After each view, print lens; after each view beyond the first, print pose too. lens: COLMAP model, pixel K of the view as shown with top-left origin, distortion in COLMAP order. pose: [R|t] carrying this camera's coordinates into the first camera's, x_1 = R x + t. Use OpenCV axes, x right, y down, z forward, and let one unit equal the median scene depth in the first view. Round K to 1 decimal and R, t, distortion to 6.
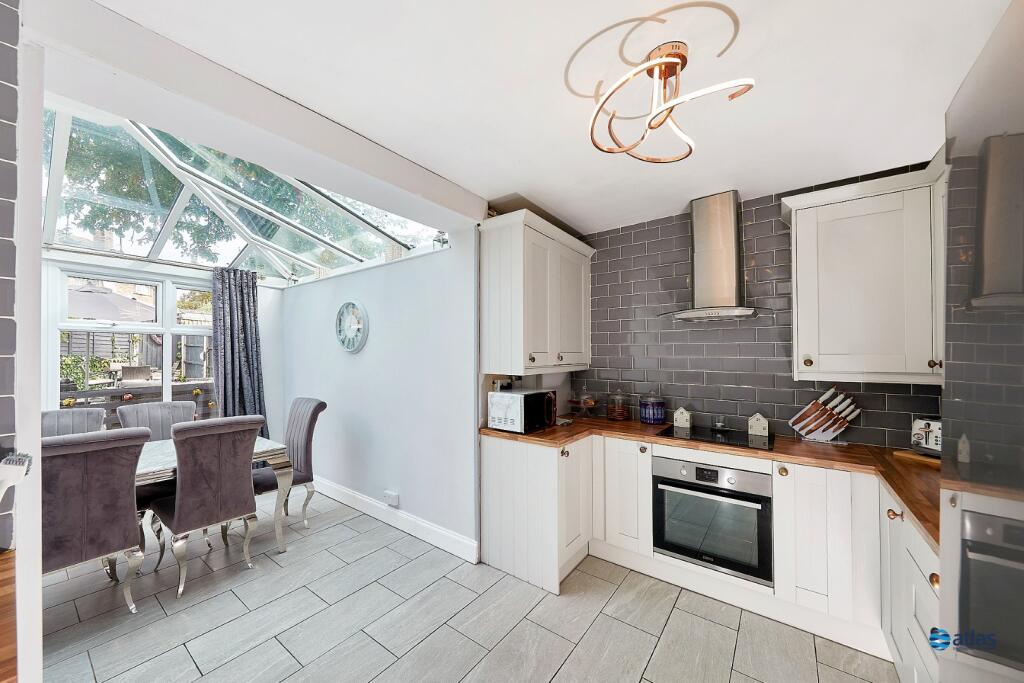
lens RADIAL K [[367.2, 0, 510.3], [0, 367.2, 347.0], [0, 0, 1]] dist [-0.012895, -0.000010]
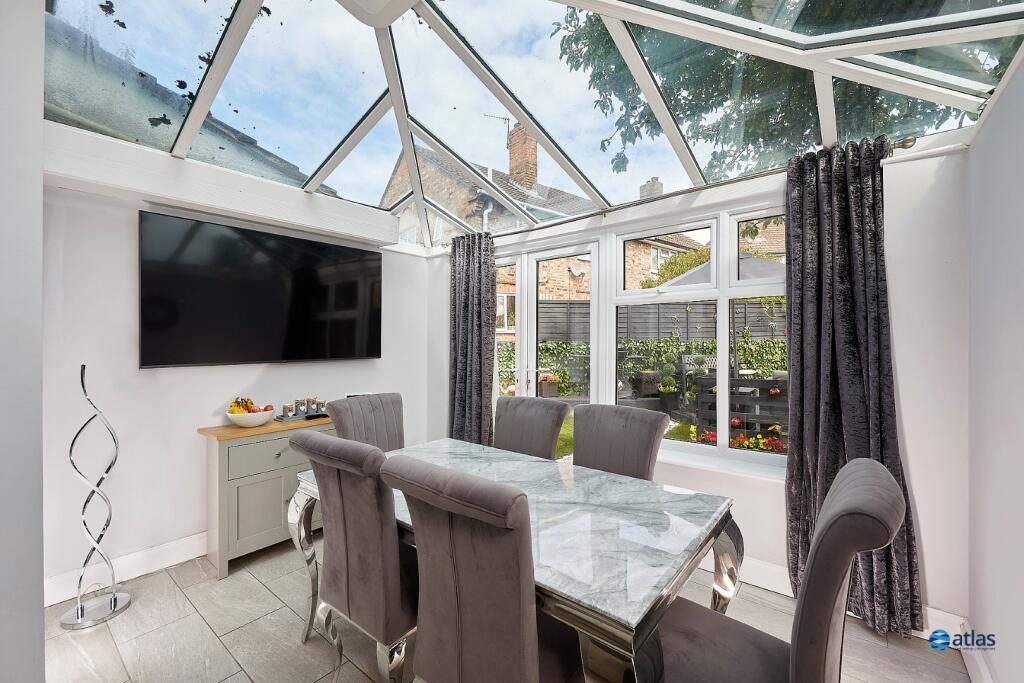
lens RADIAL K [[415.2, 0, 517.6], [0, 415.2, 344.7], [0, 0, 1]] dist [0.000893, 0.000001]
pose [[-0.010807, -0.011293, -0.999878, -0.215041], [0.013035, 0.999850, -0.011434, 0.042323], [0.999857, -0.013157, -0.010658, 0.601814]]
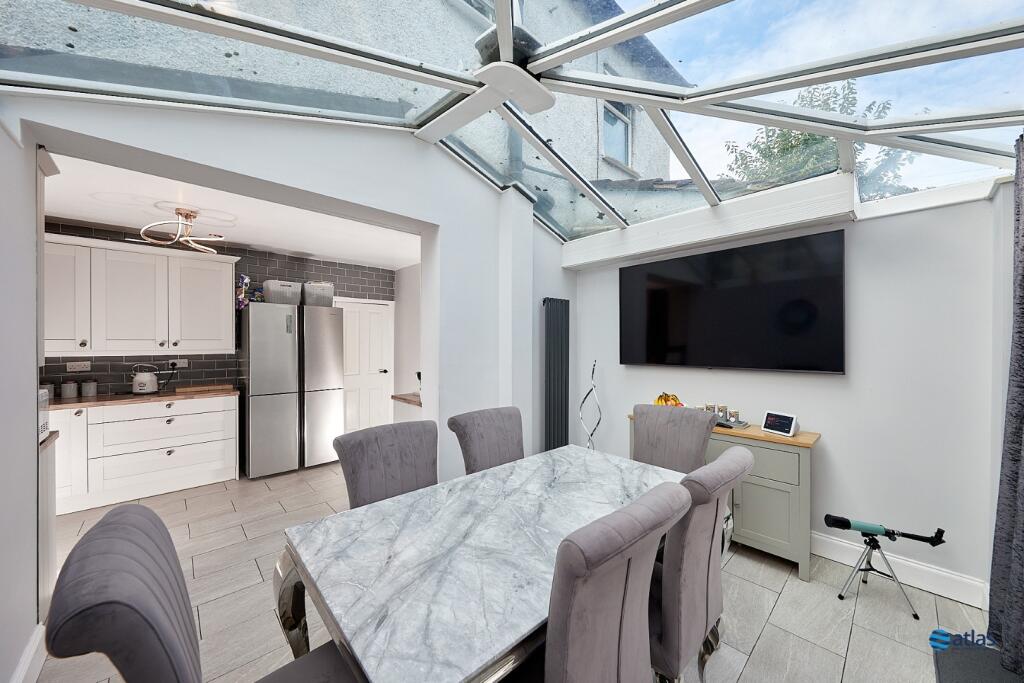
lens RADIAL K [[374.7, 0, 514.7], [0, 374.7, 339.7], [0, 0, 1]] dist [-0.001580, -0.000078]
pose [[-0.987176, -0.018573, 0.158554, -1.248778], [-0.020152, 0.999762, -0.008357, -0.009253], [-0.158361, -0.011445, -0.987315, 1.377793]]
